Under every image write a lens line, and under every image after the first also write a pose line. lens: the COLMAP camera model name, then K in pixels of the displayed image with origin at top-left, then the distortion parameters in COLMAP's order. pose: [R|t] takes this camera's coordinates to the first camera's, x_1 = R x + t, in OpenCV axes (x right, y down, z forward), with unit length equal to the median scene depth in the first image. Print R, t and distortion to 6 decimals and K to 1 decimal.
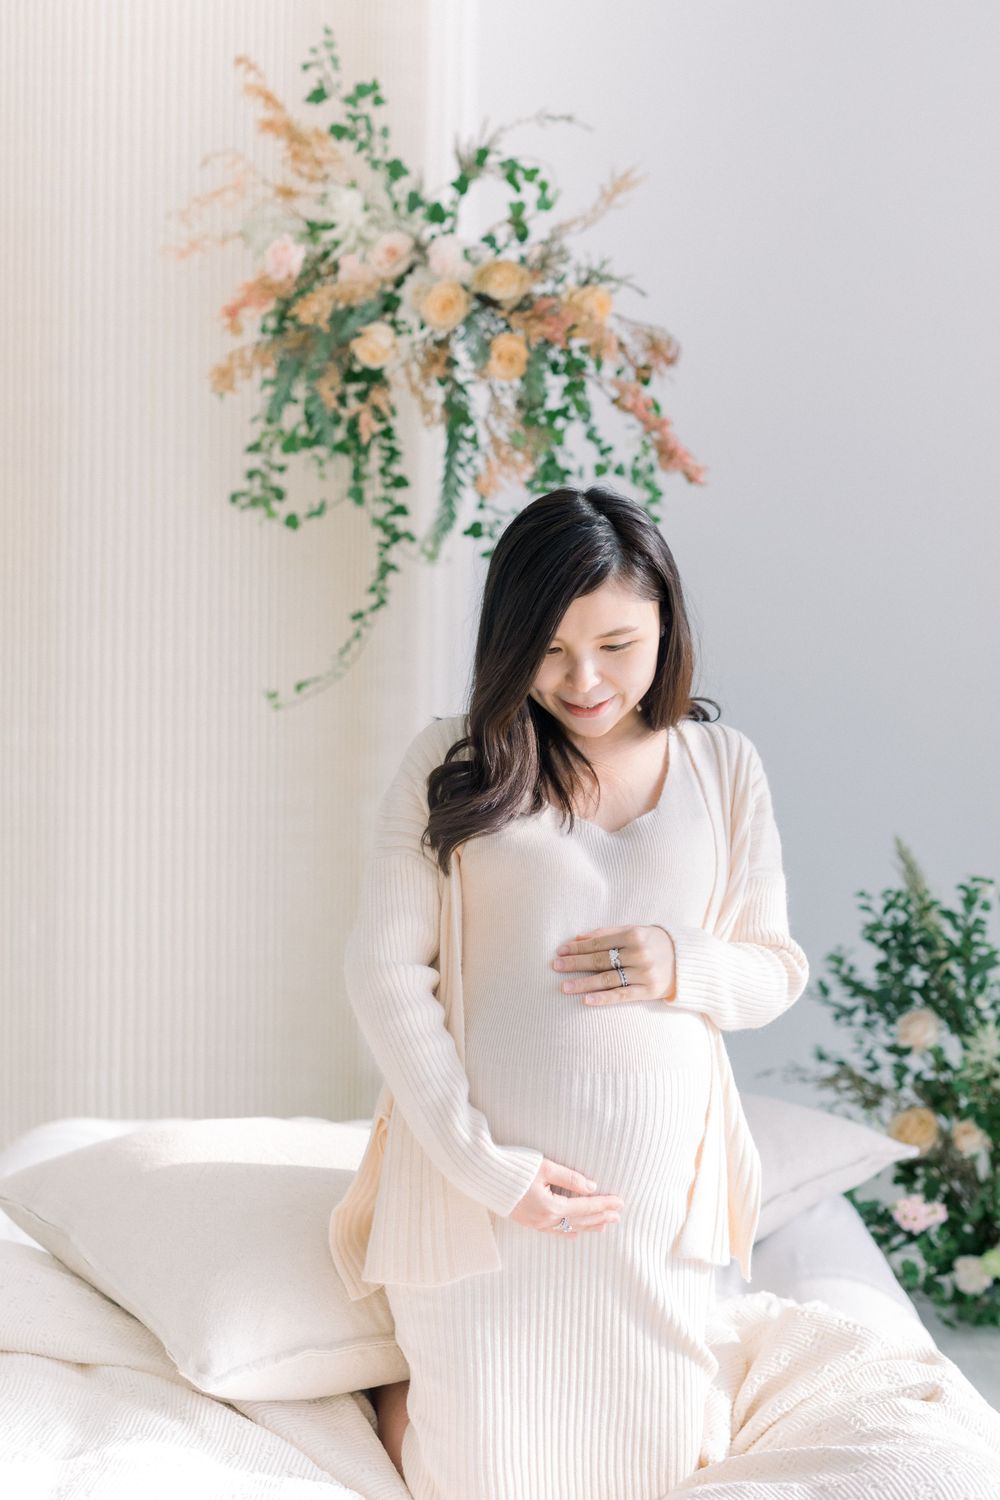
lens RADIAL K [[2148.5, 0, 458.2], [0, 2148.5, 760.3], [0, 0, 1]] dist [0.000068, 0.000000]
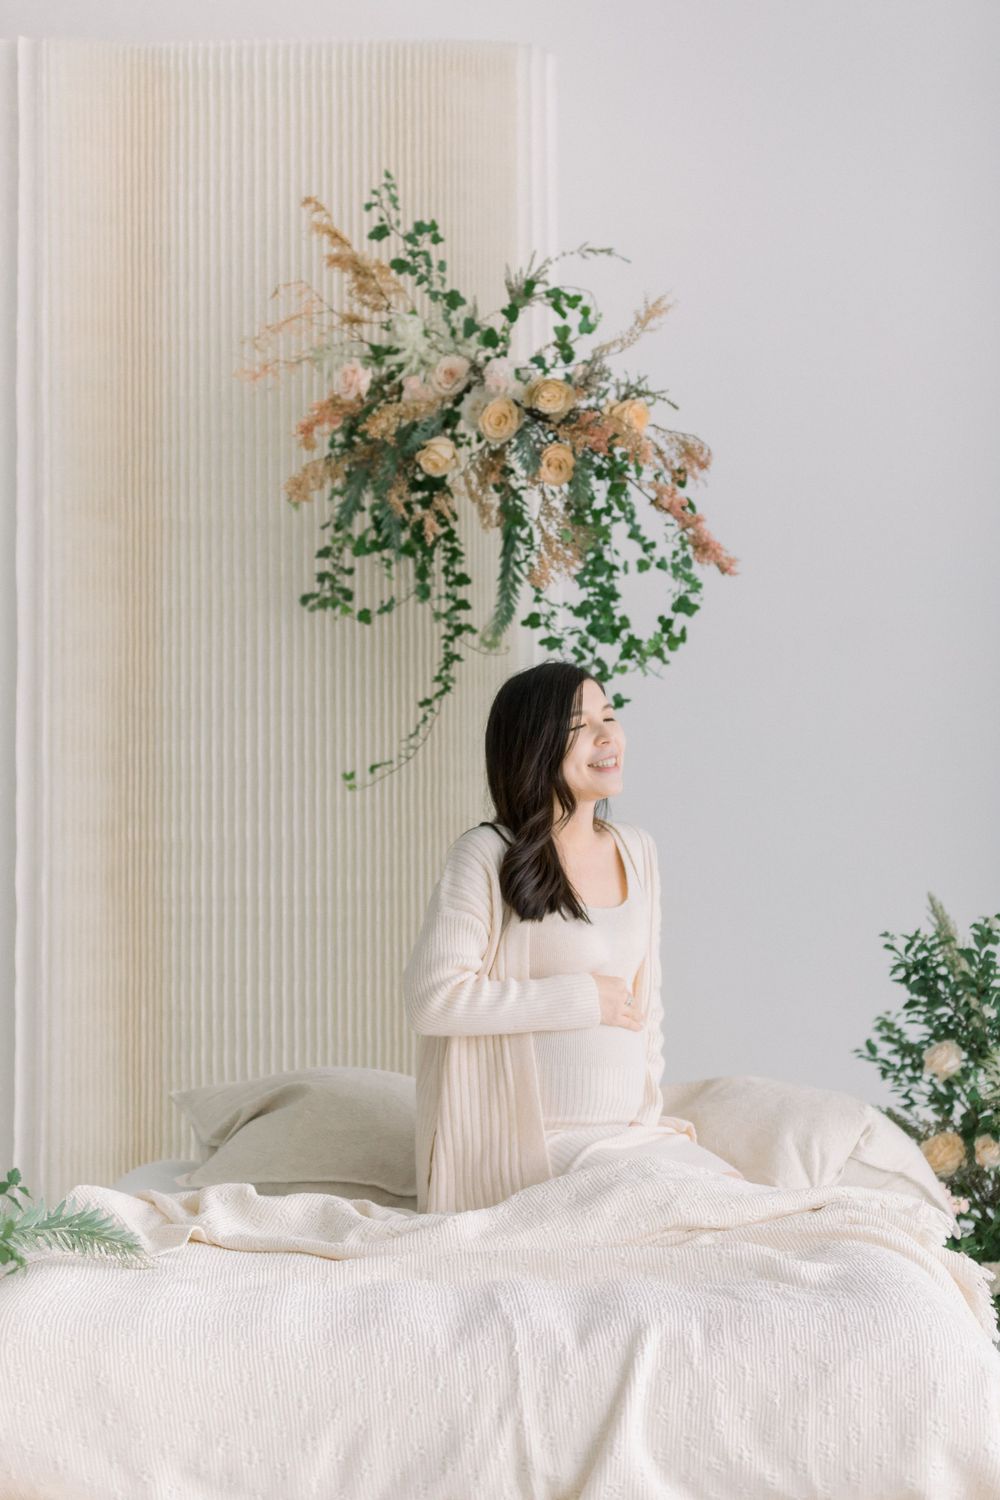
lens RADIAL K [[2980.3, 0, 489.4], [0, 2980.3, 743.9], [0, 0, 1]] dist [0.123962, 0.000000]
pose [[0.999742, -0.020644, -0.009502, -0.000239], [0.019690, 0.995620, -0.091395, 0.094953], [0.011347, 0.091184, 0.995769, -0.515360]]
